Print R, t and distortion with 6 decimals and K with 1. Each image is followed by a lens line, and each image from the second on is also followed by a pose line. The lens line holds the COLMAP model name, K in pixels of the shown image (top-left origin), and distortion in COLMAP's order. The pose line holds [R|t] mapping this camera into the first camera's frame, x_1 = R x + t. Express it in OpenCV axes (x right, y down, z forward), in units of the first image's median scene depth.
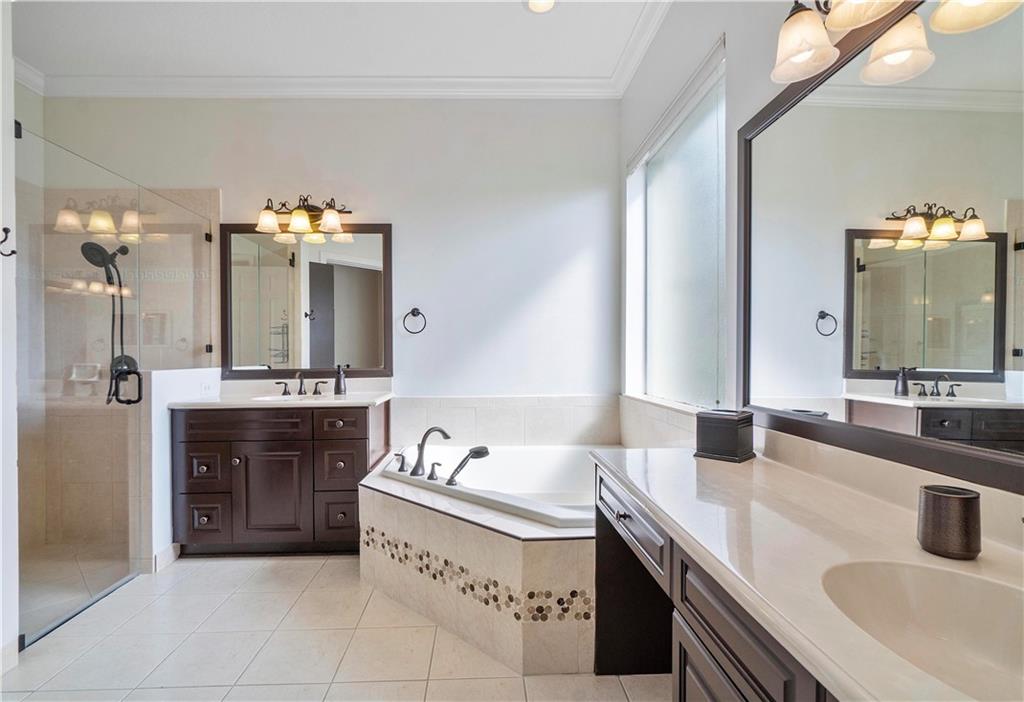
lens RADIAL K [[458.0, 0, 512.0], [0, 458.0, 351.0], [0, 0, 1]] dist [-0.001374, -0.000223]
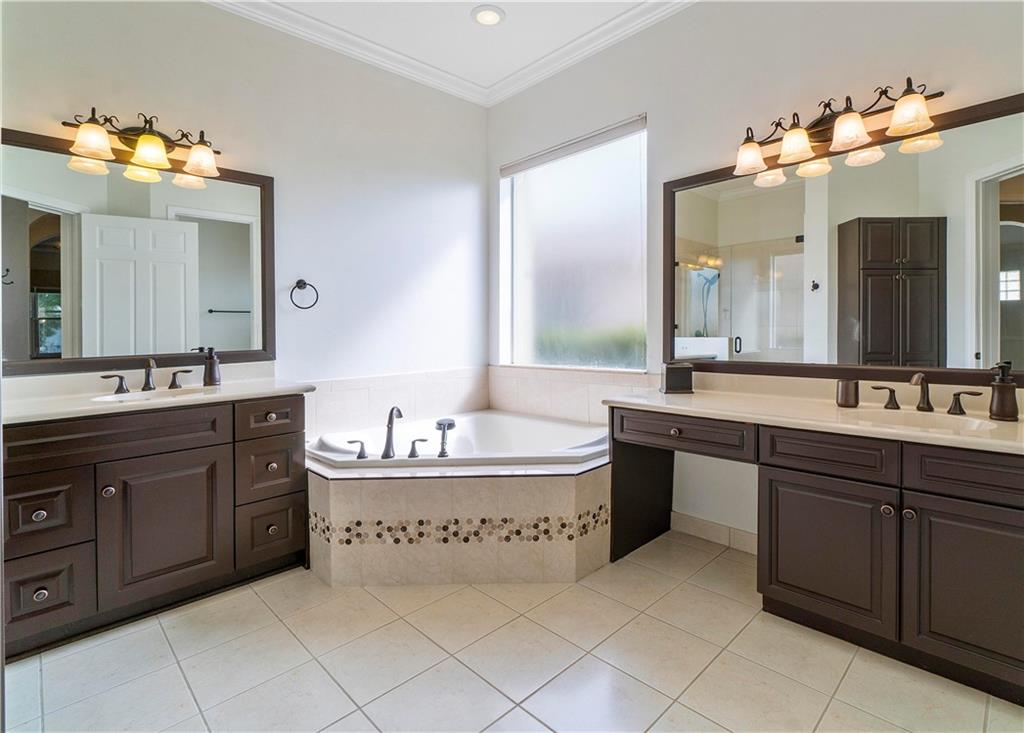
lens RADIAL K [[475.6, 0, 511.8], [0, 475.6, 331.2], [0, 0, 1]] dist [-0.003827, -0.000054]
pose [[0.763576, -0.010536, 0.645632, -0.760718], [0.009766, 0.999941, 0.004768, 0.005582], [-0.645644, 0.002664, 0.763634, 0.086622]]
